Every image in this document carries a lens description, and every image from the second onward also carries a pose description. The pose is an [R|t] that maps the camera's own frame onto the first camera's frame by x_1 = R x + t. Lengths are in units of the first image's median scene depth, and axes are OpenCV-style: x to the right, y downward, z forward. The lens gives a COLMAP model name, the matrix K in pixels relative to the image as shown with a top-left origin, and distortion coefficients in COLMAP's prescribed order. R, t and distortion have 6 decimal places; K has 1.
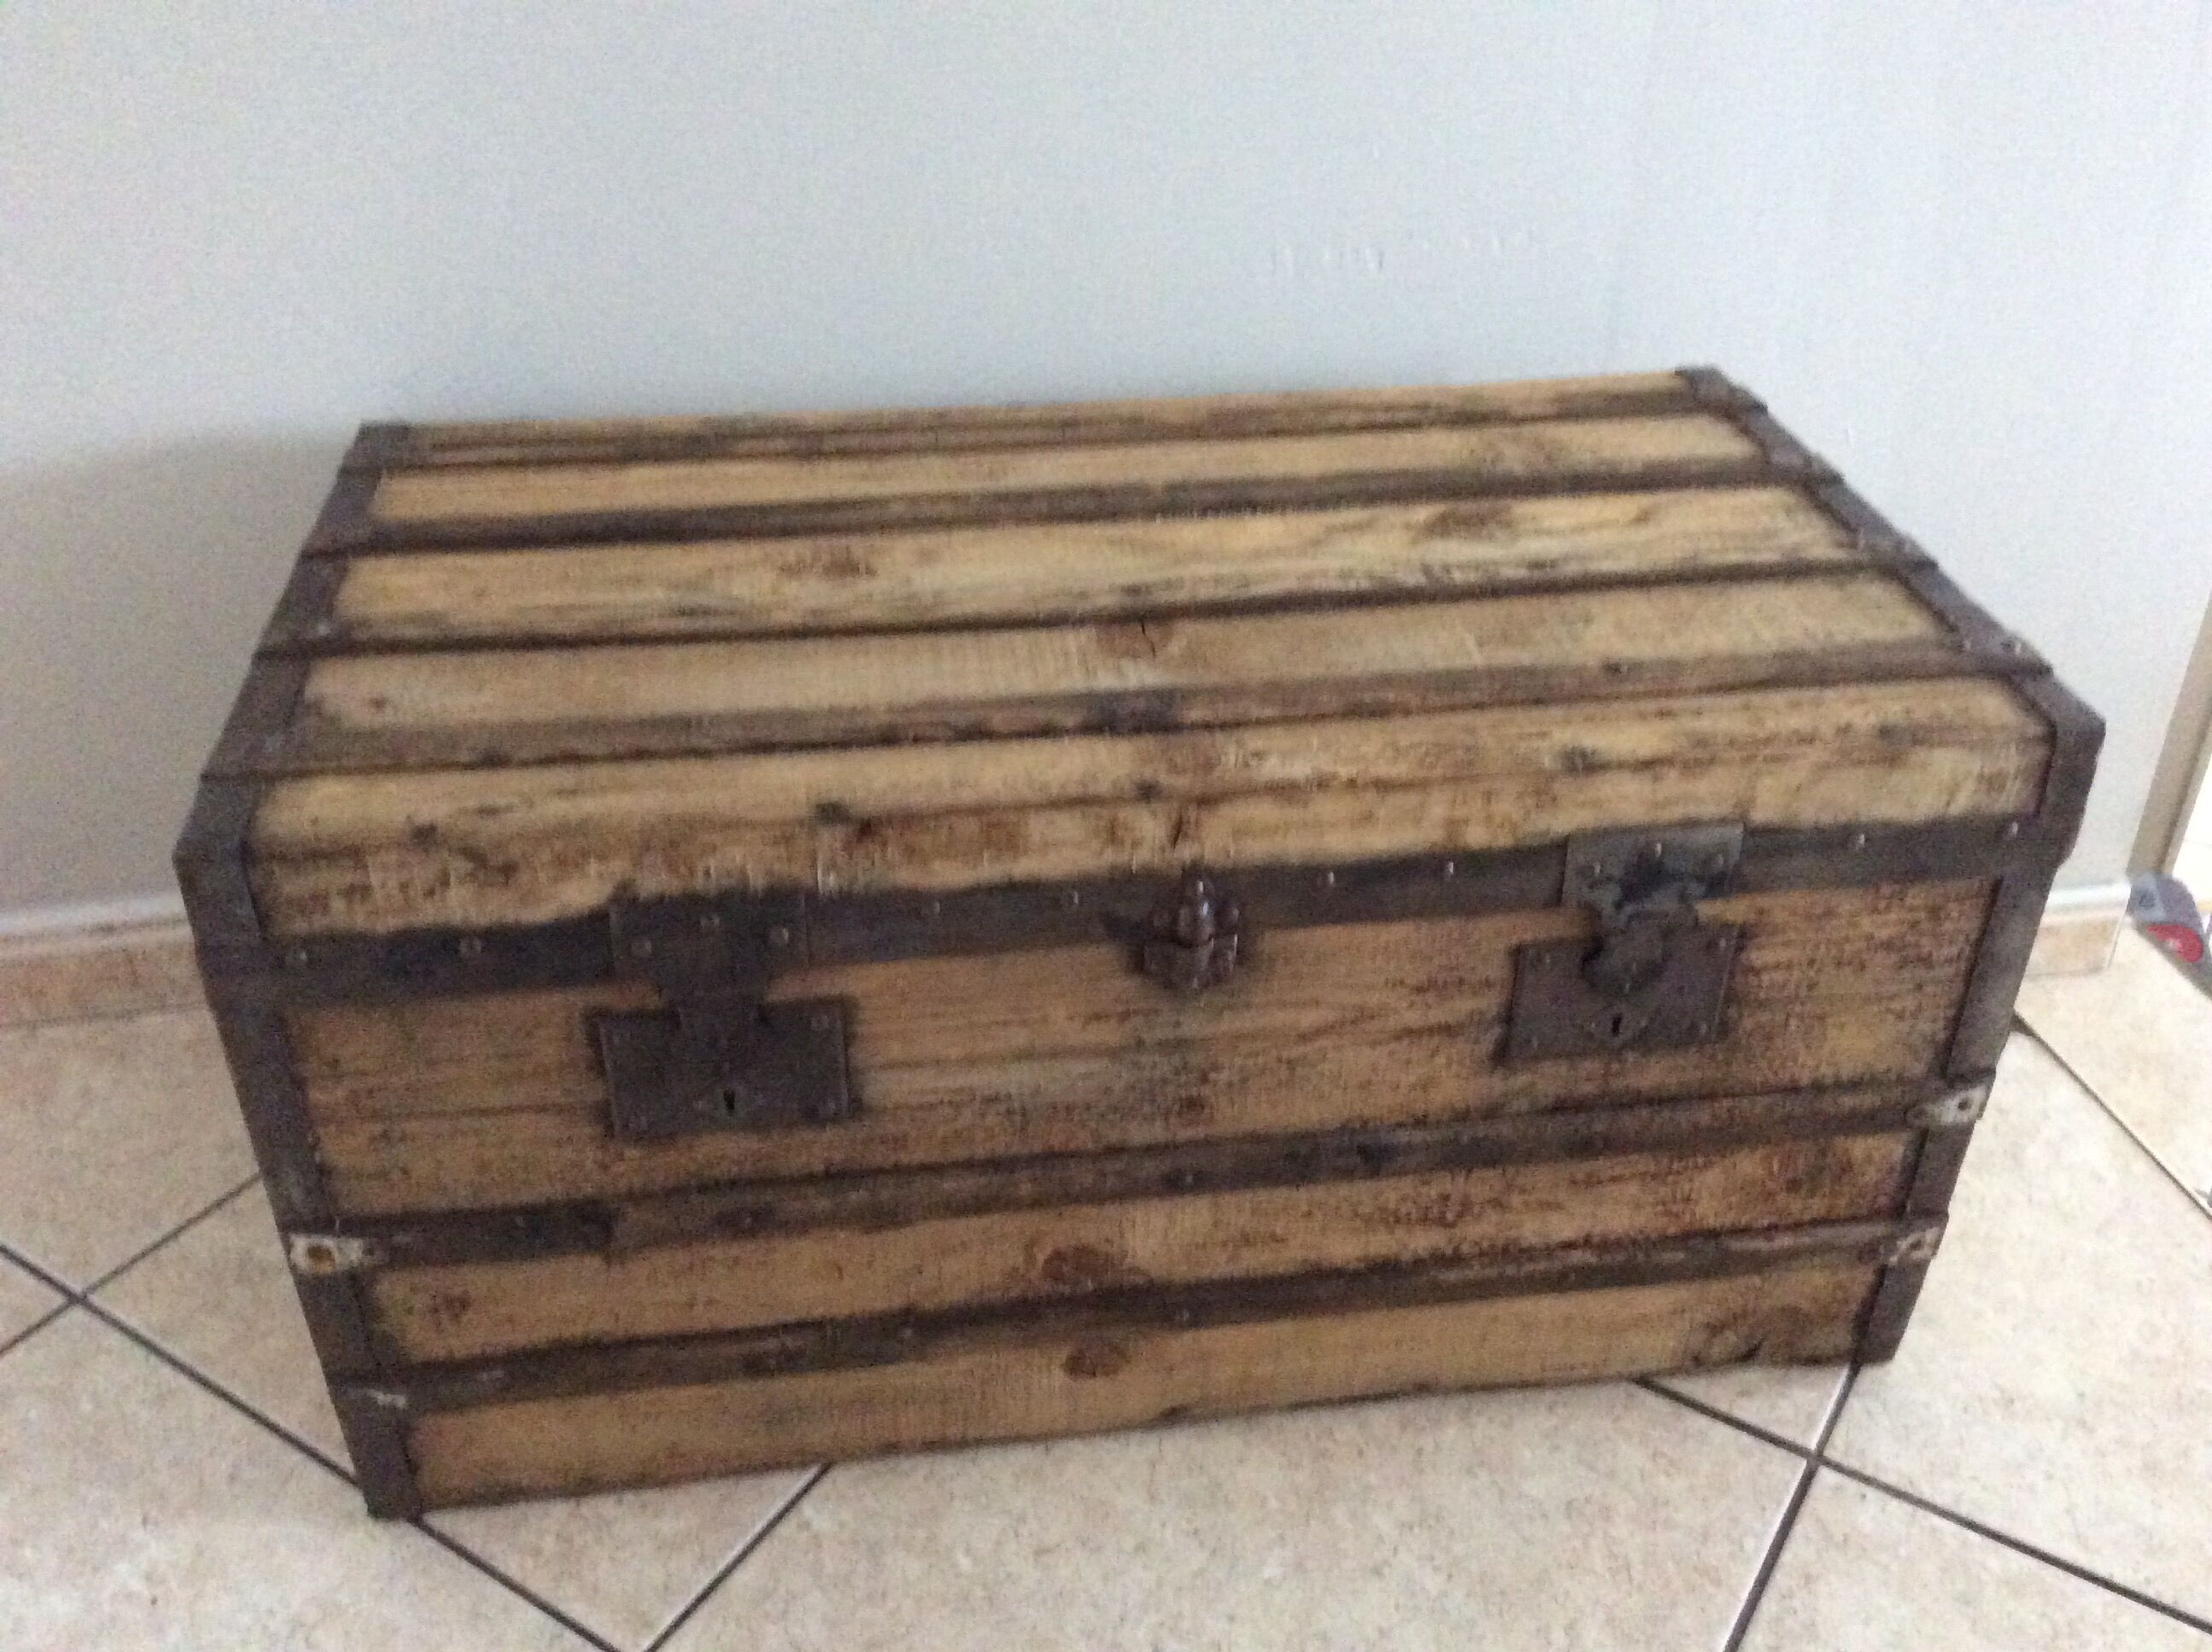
lens RADIAL K [[1983.6, 0, 1106.0], [0, 1983.6, 826.0], [0, 0, 1]] dist [0.111681, -0.193361]
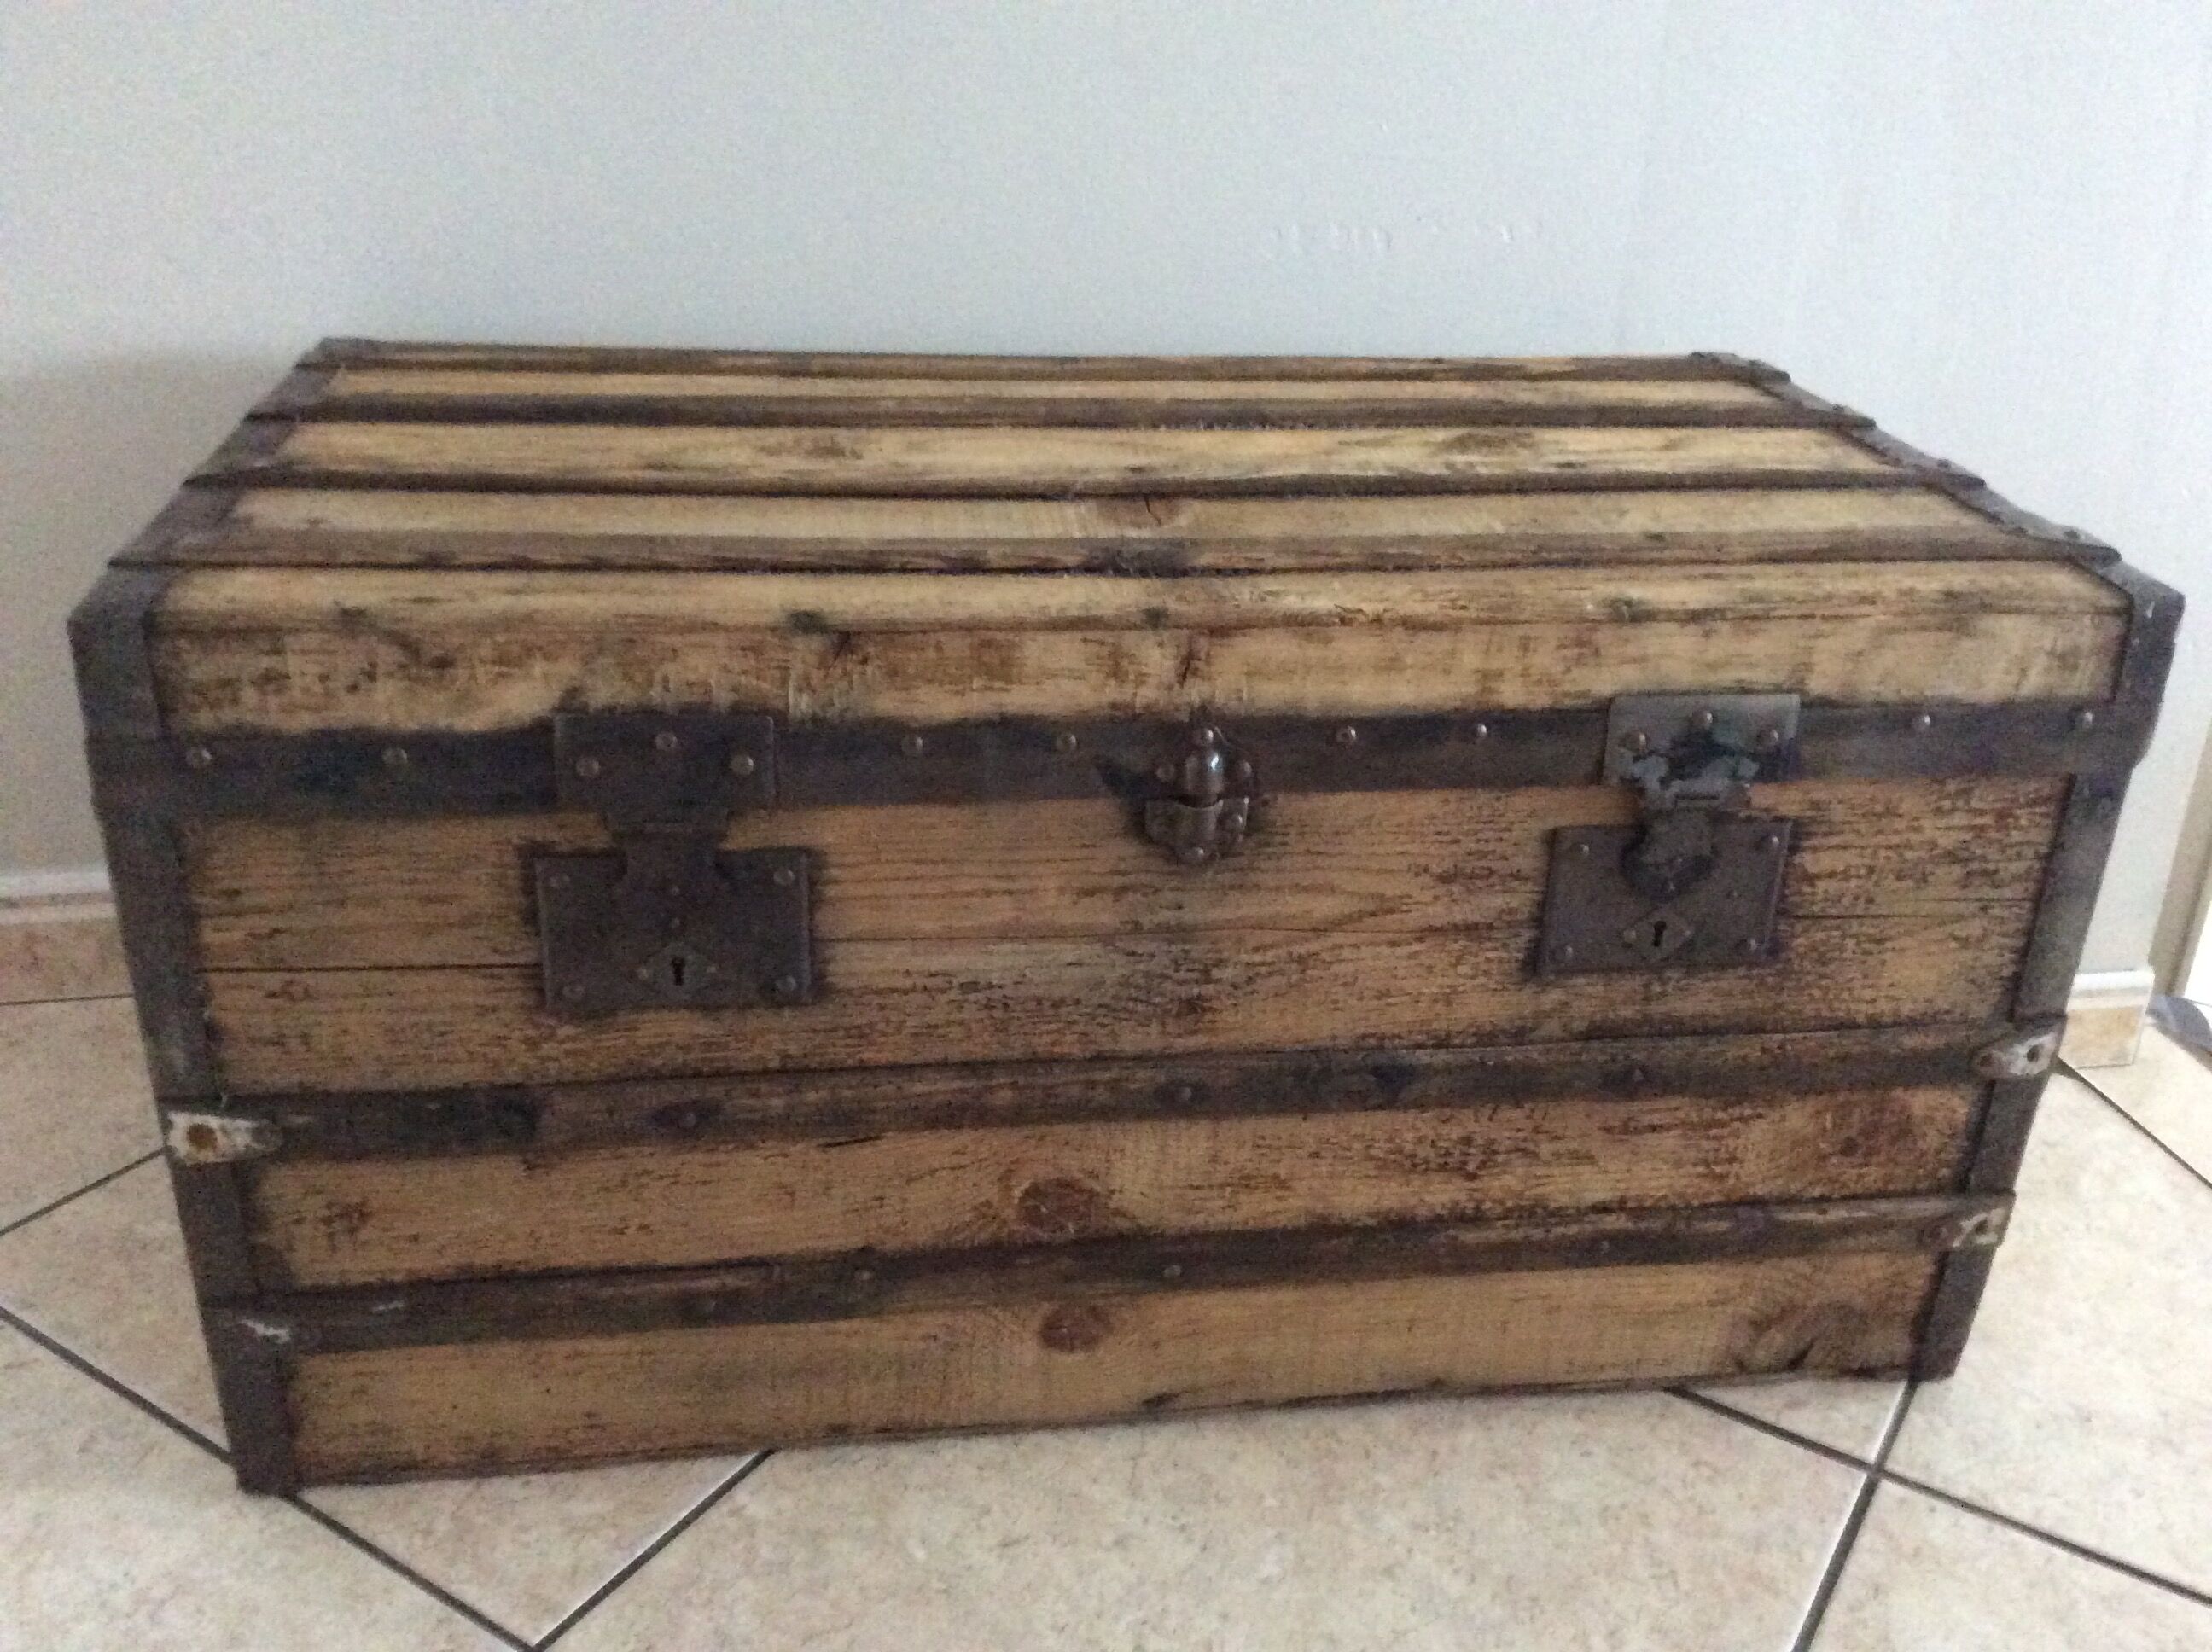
lens RADIAL K [[1983.6, 0, 1106.0], [0, 1983.6, 826.0], [0, 0, 1]] dist [0.111681, -0.193361]
pose [[0.999491, 0.026432, 0.017868, -0.013583], [-0.023900, 0.991290, -0.129510, 0.172174], [-0.021136, 0.129017, 0.991417, 0.094805]]
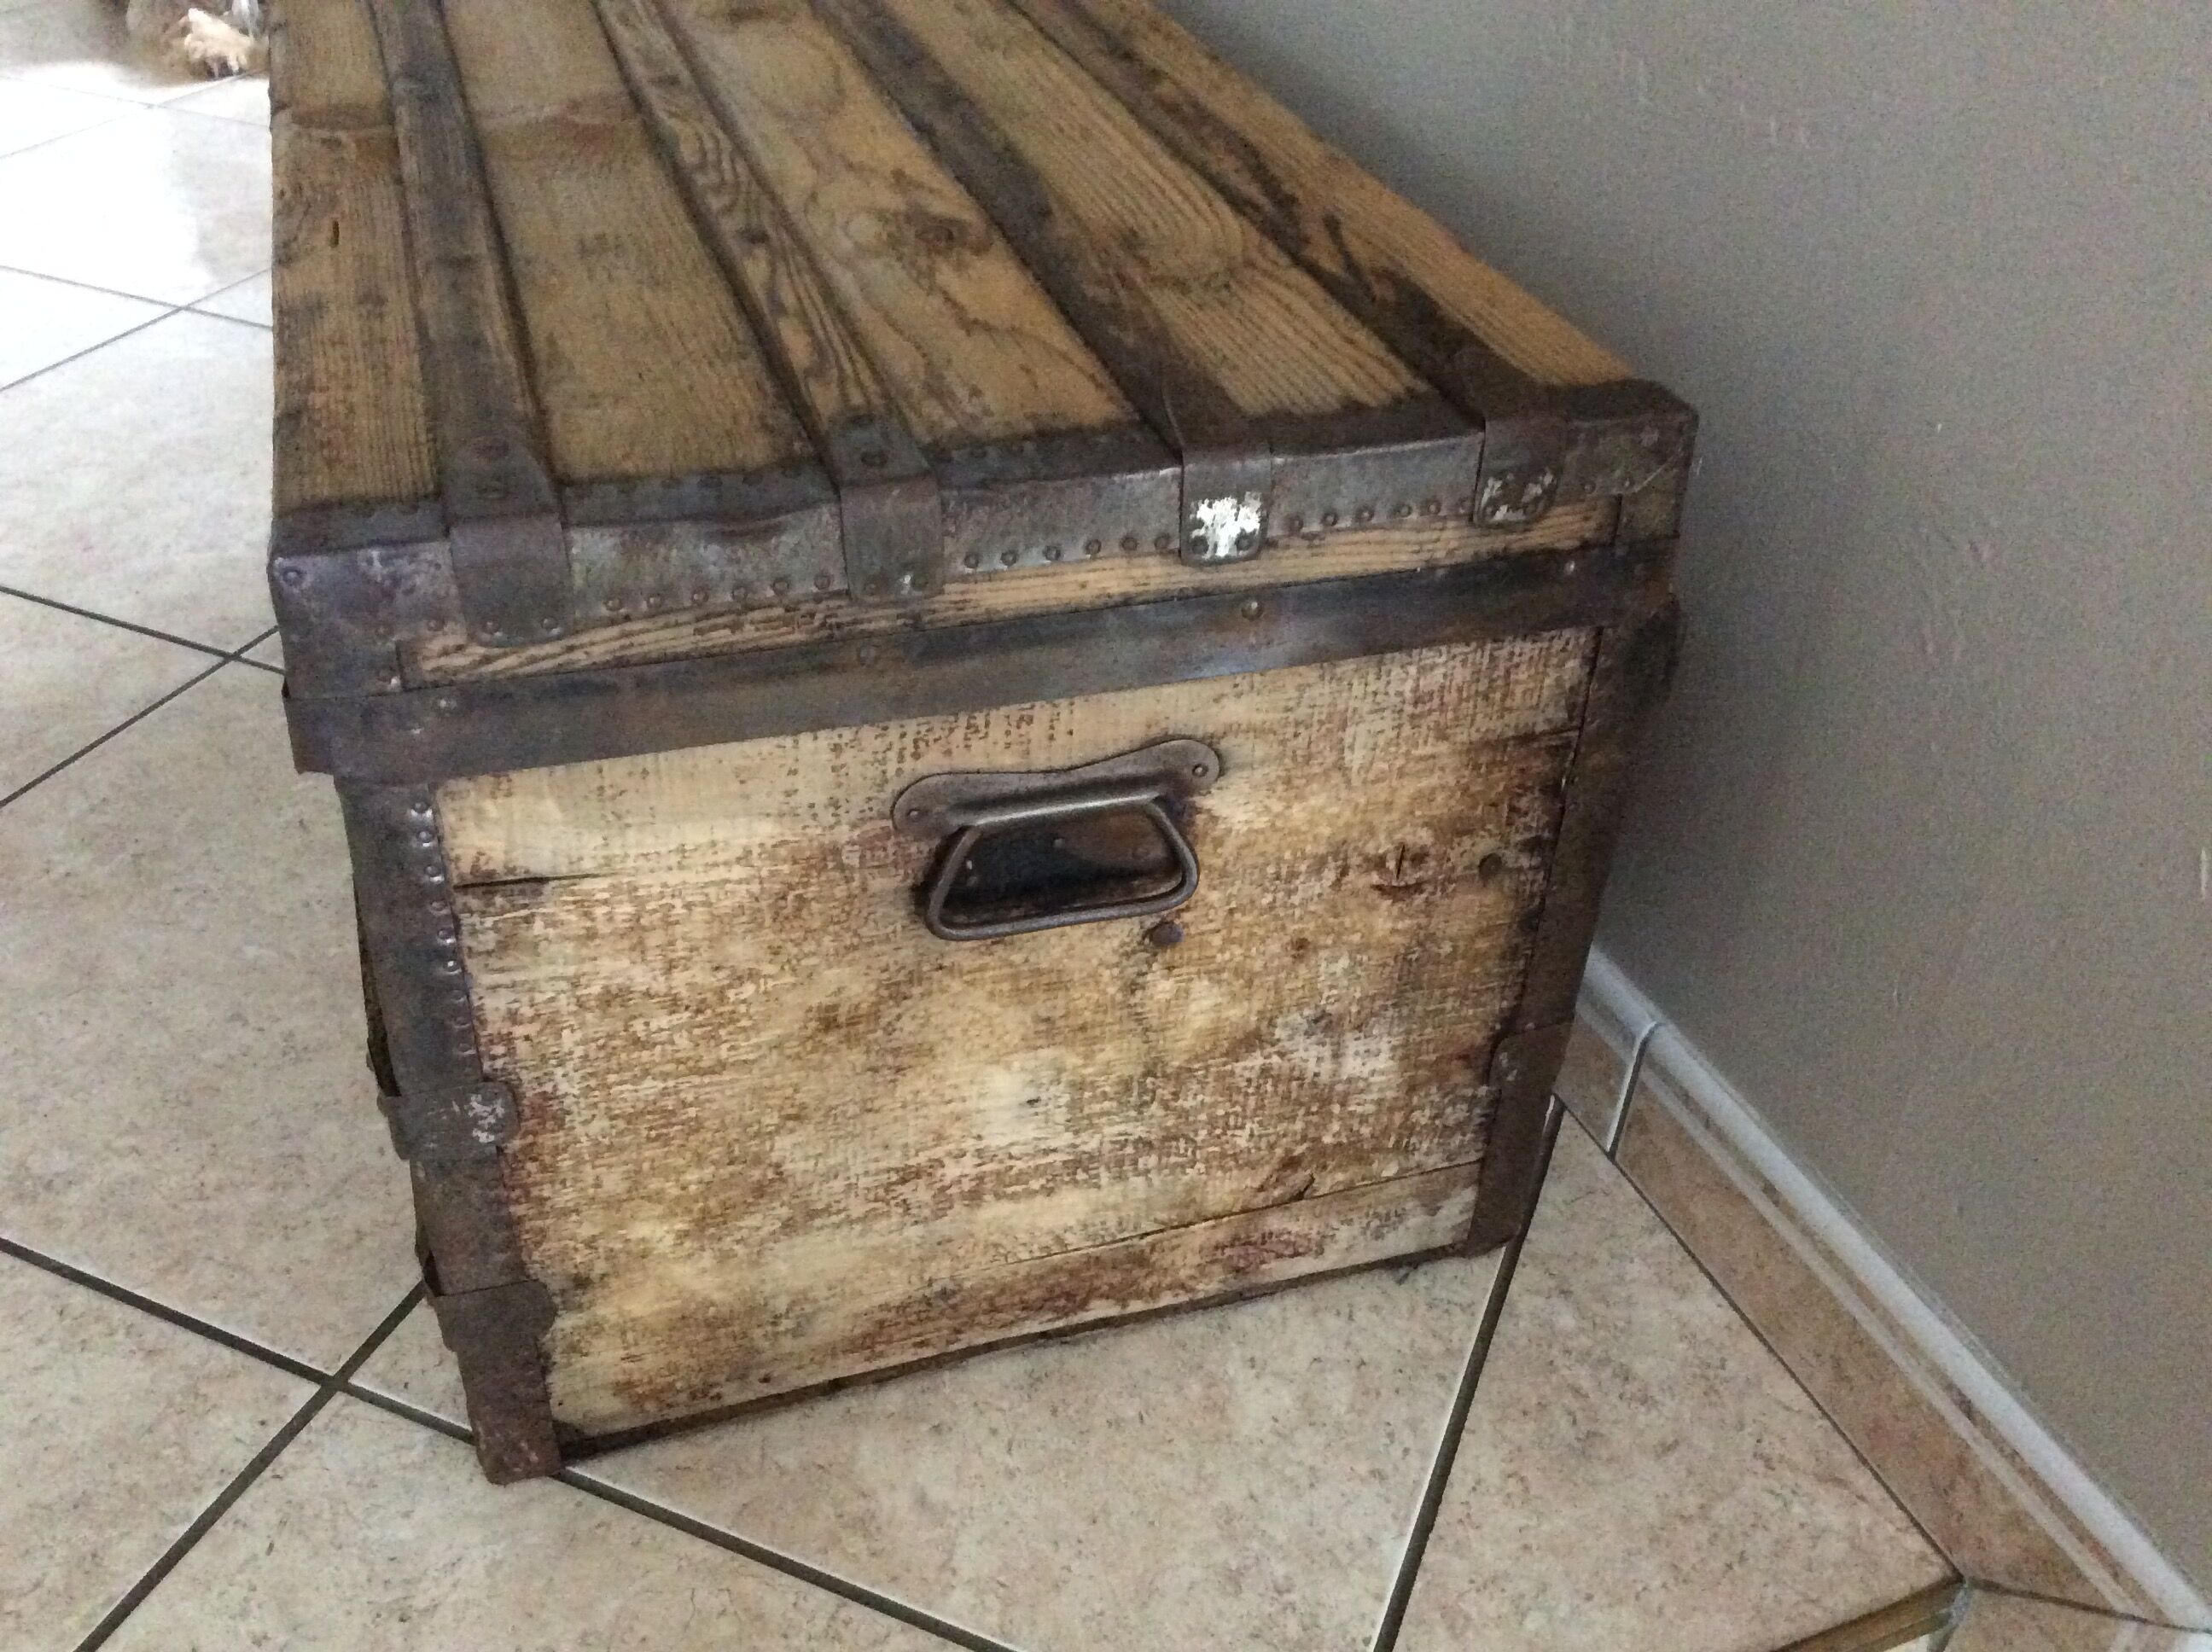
lens RADIAL K [[1983.6, 0, 1106.0], [0, 1983.6, 826.0], [0, 0, 1]] dist [0.111681, -0.193361]
pose [[0.191756, 0.579380, -0.792180, 0.999433], [-0.575430, 0.720239, 0.387475, -0.350232], [0.795054, 0.381543, 0.471503, 0.870008]]
